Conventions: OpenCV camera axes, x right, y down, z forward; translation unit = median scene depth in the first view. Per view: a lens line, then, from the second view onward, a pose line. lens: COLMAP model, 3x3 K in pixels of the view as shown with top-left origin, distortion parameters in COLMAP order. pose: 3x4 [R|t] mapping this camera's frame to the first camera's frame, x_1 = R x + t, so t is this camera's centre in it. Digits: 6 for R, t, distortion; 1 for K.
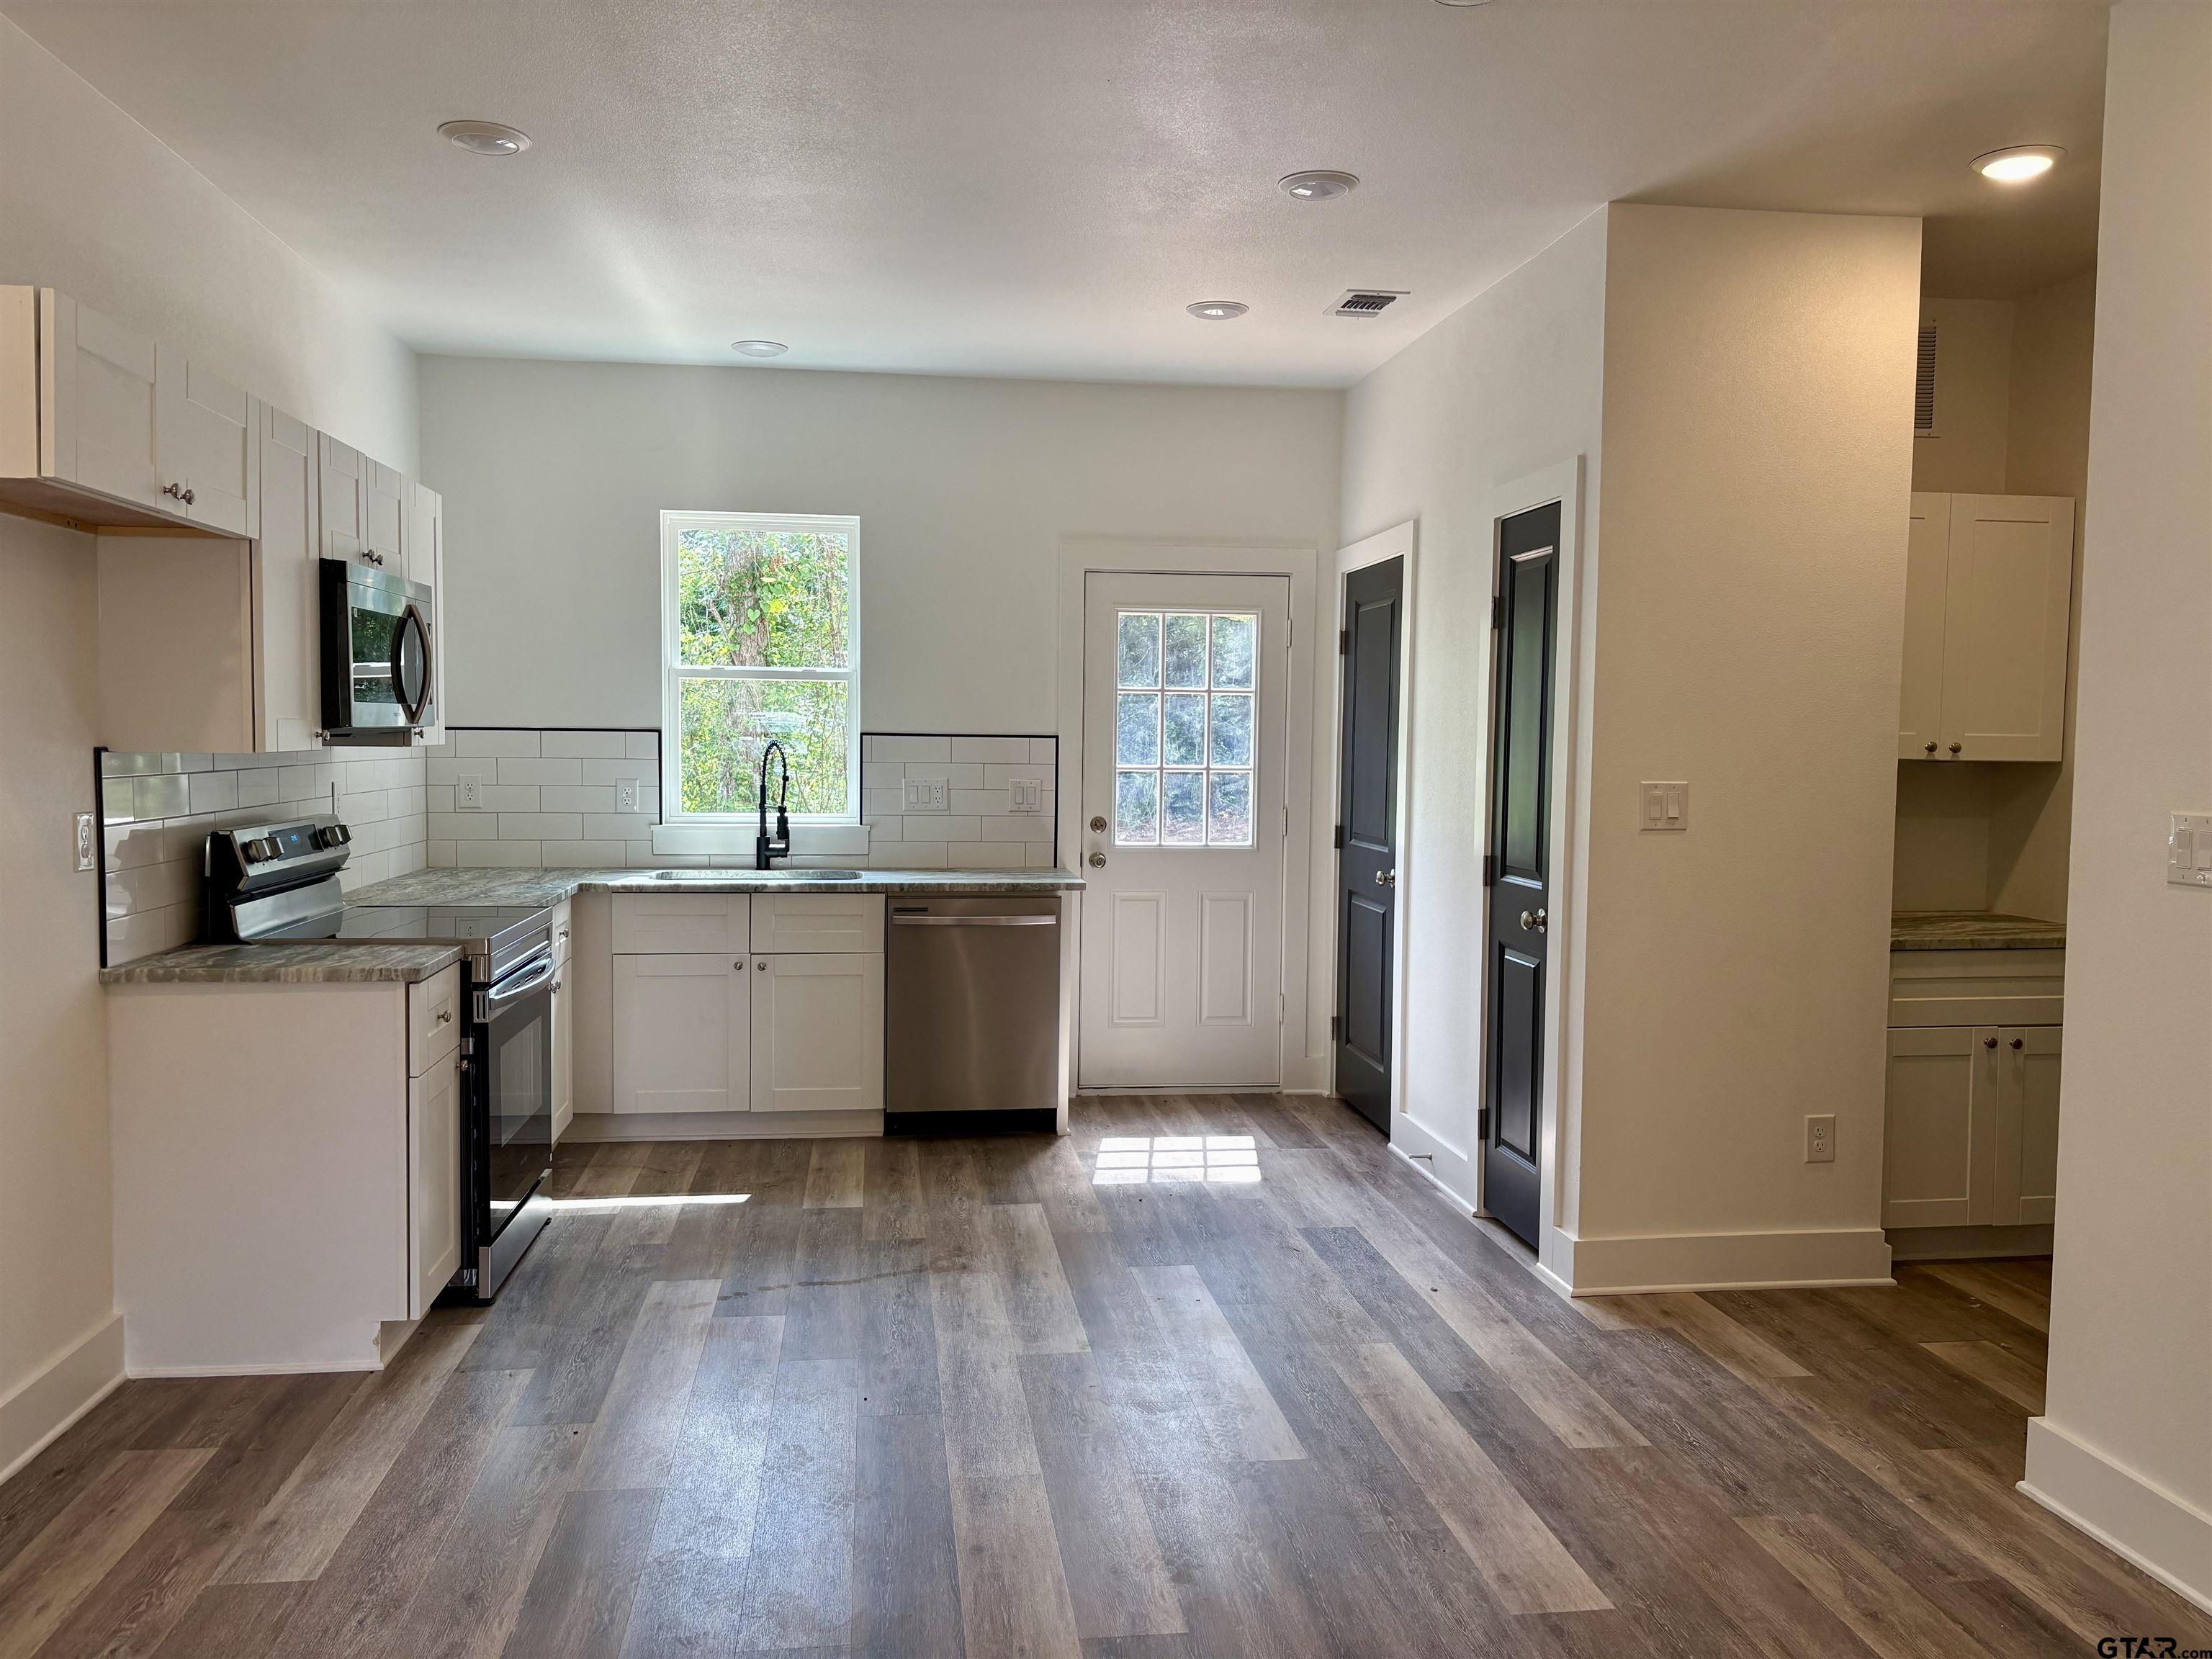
lens RADIAL K [[1679.3, 0, 1100.9], [0, 1679.3, 825.4], [0, 0, 1]] dist [0.041392, -0.034790]
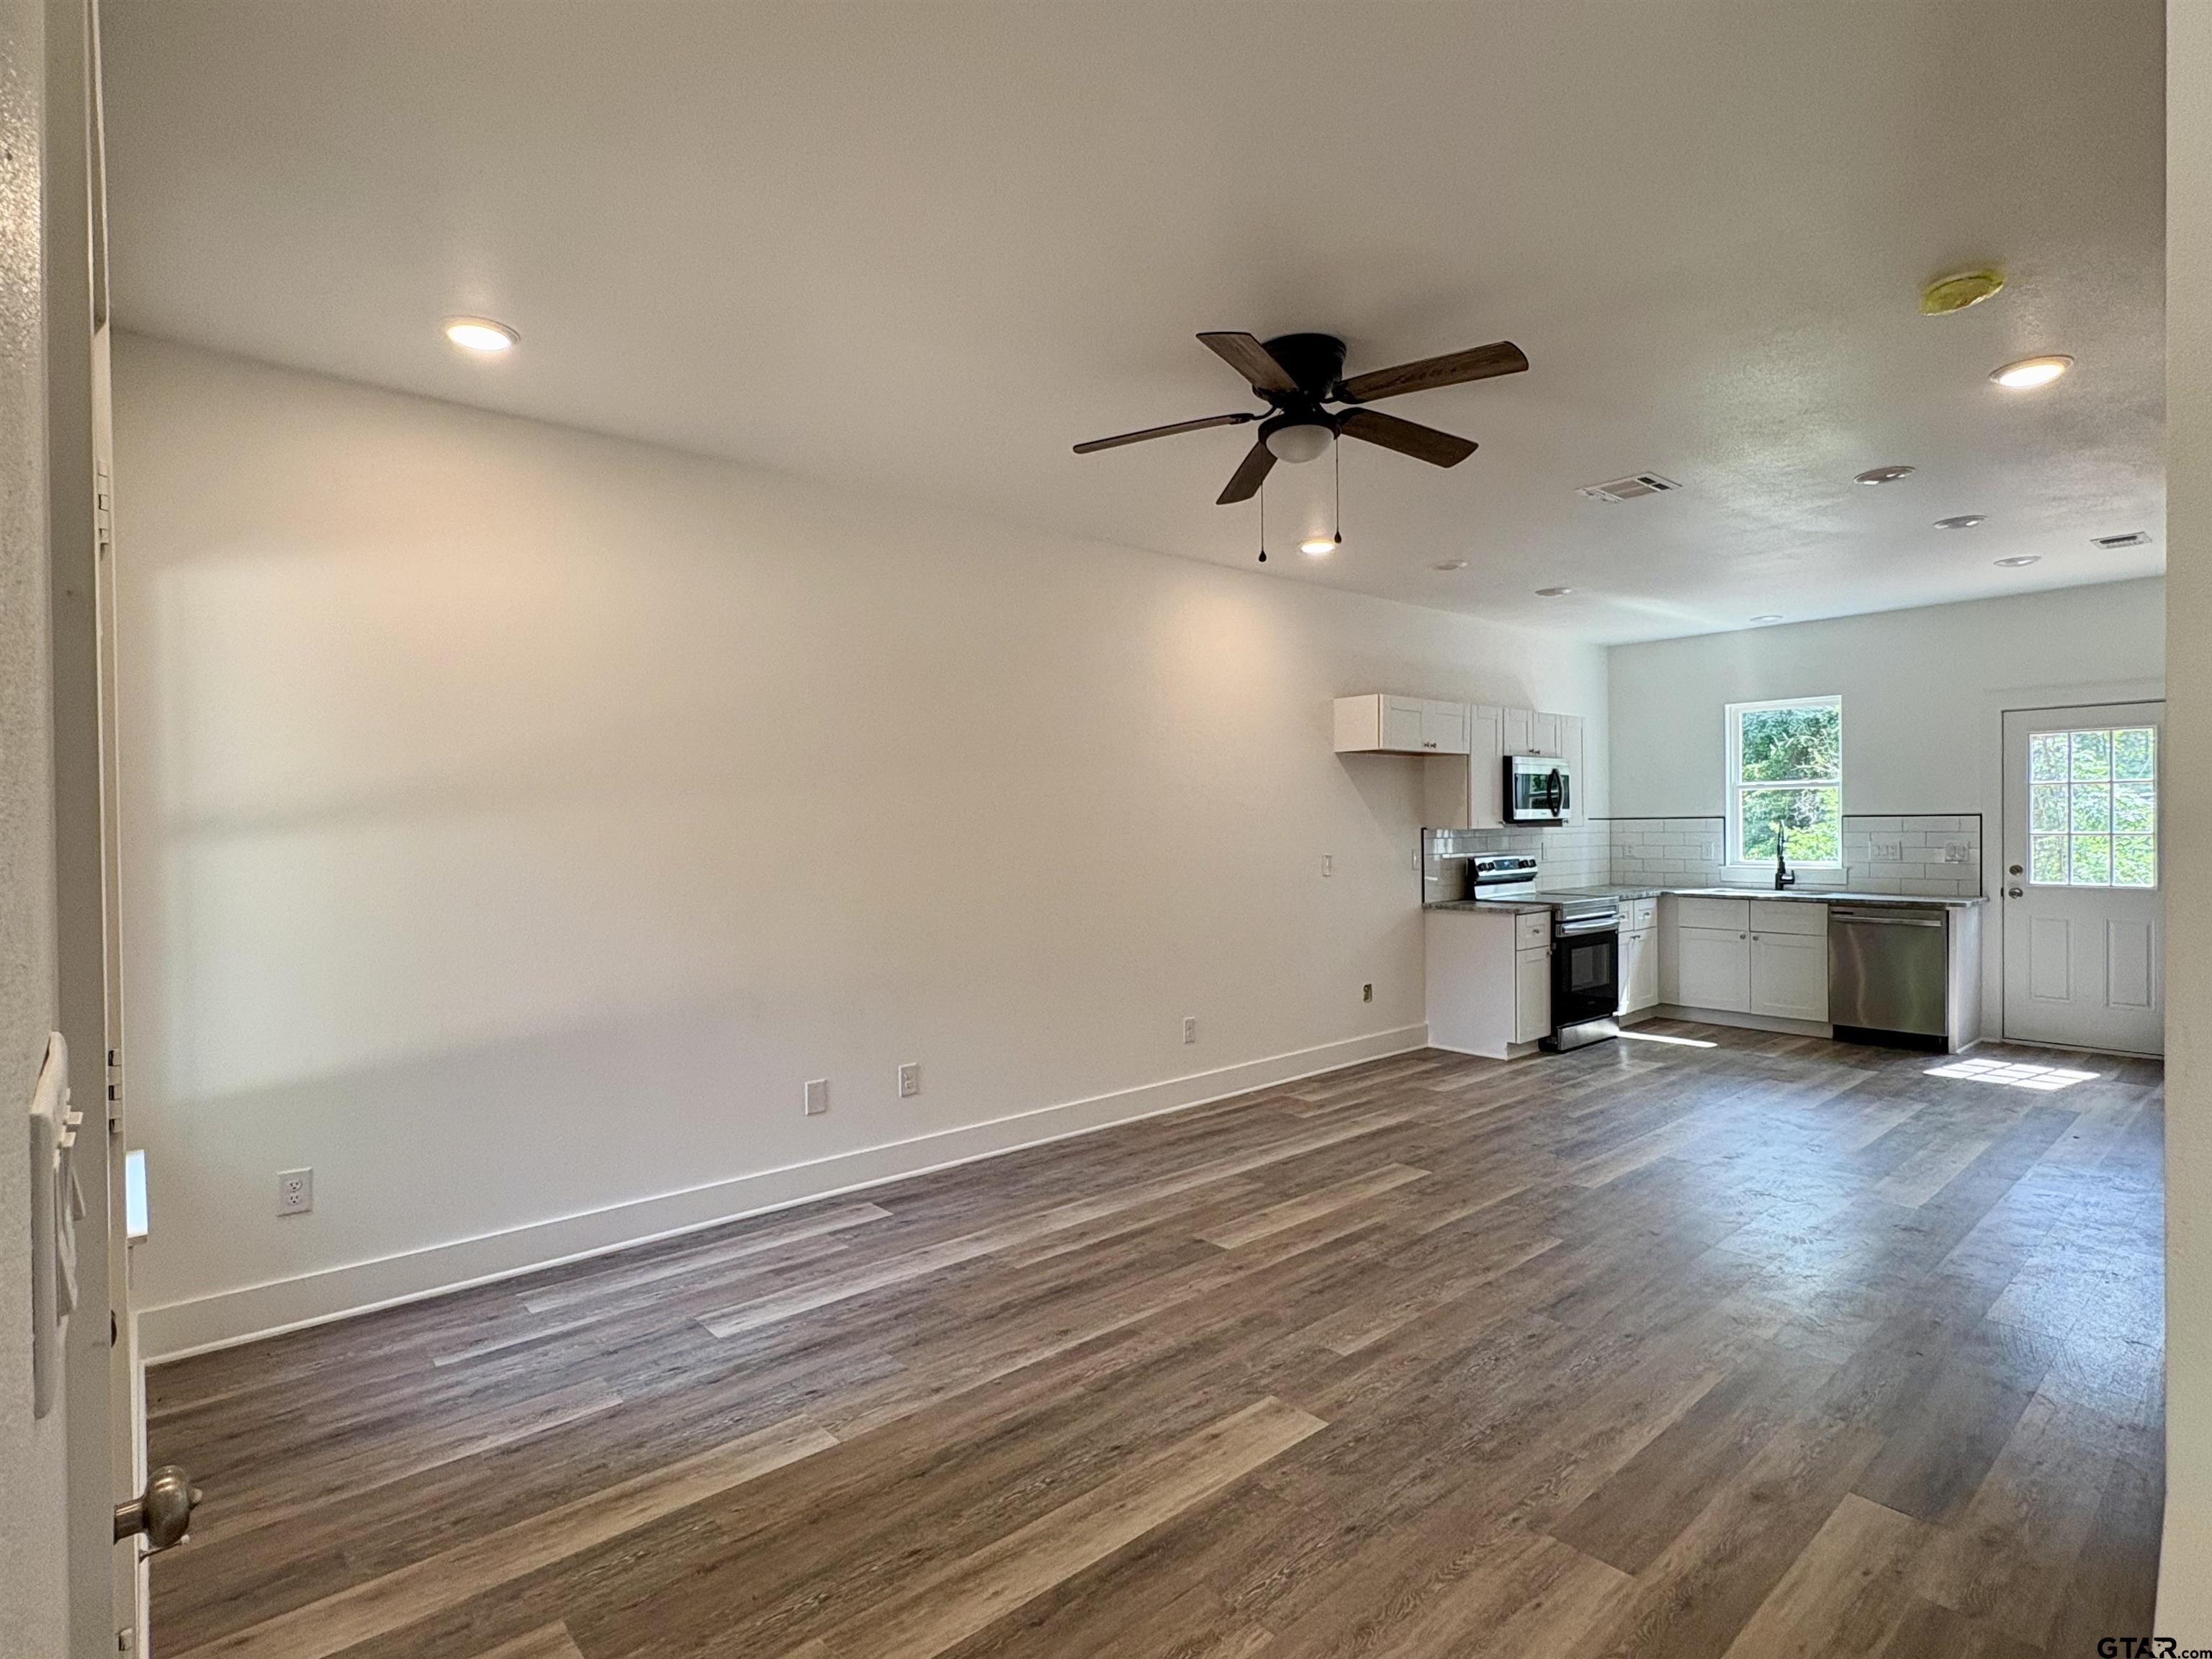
lens RADIAL K [[1106.8, 0, 1098.7], [0, 1106.8, 843.5], [0, 0, 1]] dist [-0.004030, 0.001837]
pose [[0.550990, -0.004482, -0.834500, 0.448260], [-0.027537, 0.999343, -0.023550, 0.026115], [0.834057, 0.035955, 0.550505, -0.336831]]
